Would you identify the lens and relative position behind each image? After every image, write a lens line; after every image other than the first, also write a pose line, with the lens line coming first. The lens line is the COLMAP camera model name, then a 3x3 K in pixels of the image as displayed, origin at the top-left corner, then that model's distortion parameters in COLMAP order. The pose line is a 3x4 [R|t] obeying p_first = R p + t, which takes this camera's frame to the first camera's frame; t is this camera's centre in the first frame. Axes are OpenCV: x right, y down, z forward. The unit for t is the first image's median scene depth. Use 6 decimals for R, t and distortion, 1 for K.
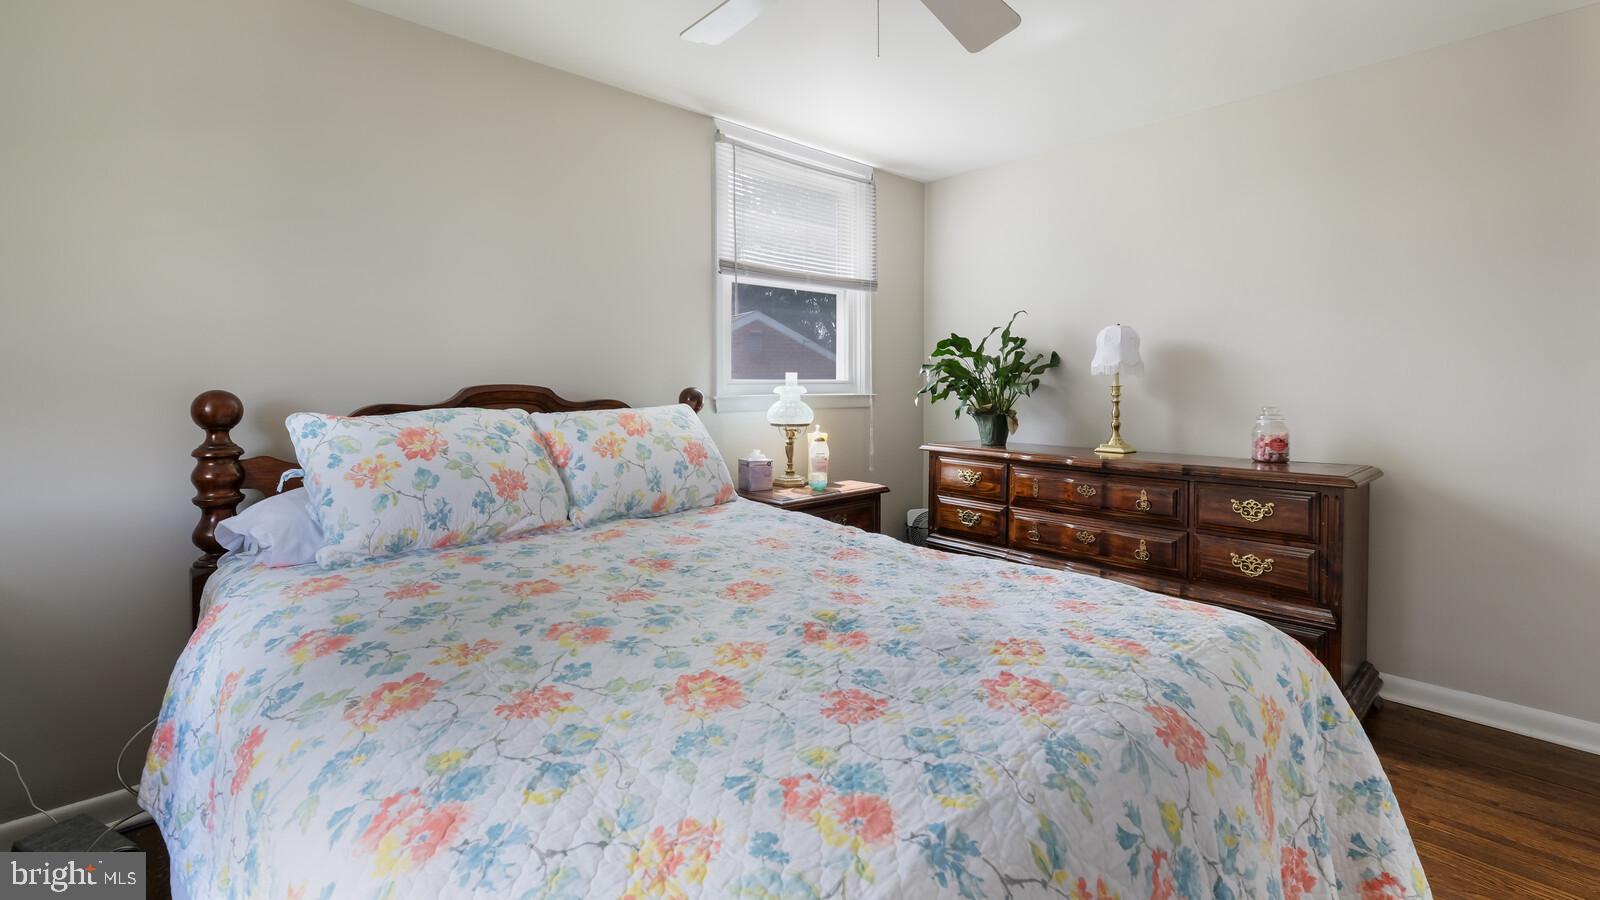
lens RADIAL K [[695.5, 0, 796.8], [0, 695.5, 385.1], [0, 0, 1]] dist [0.002983, 0.000062]
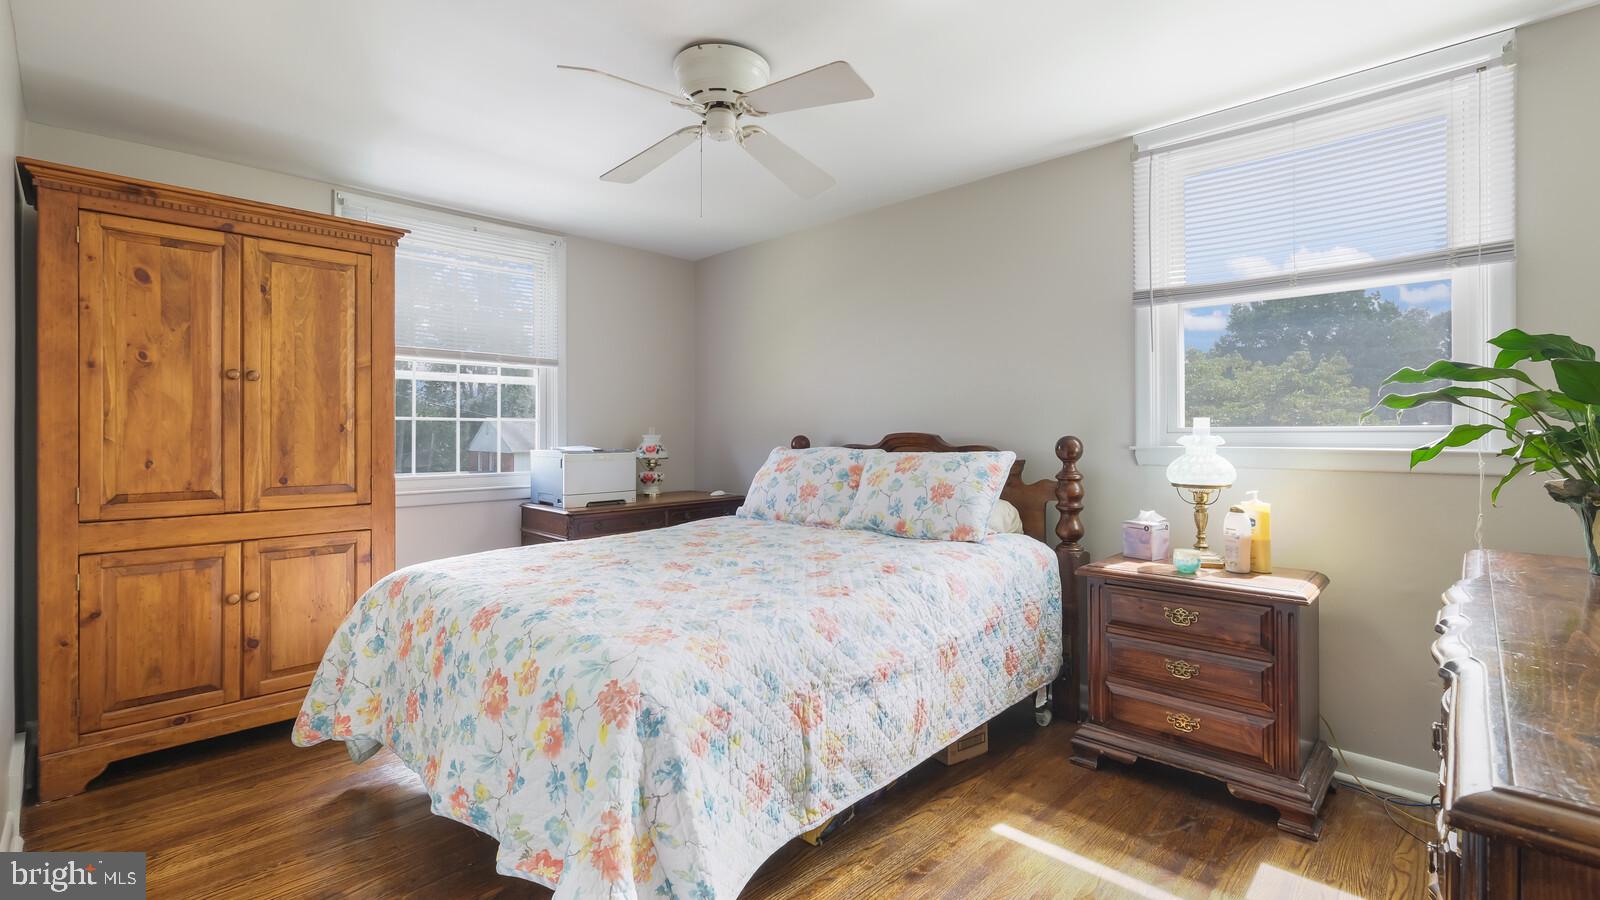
lens RADIAL K [[699.1, 0, 799.4], [0, 699.1, 433.8], [0, 0, 1]] dist [0.001046, -0.000070]
pose [[0.061132, 0.005426, -0.998115, 1.030997], [0.002083, 0.999982, 0.005564, -0.007948], [0.998127, -0.002419, 0.061120, 0.709700]]
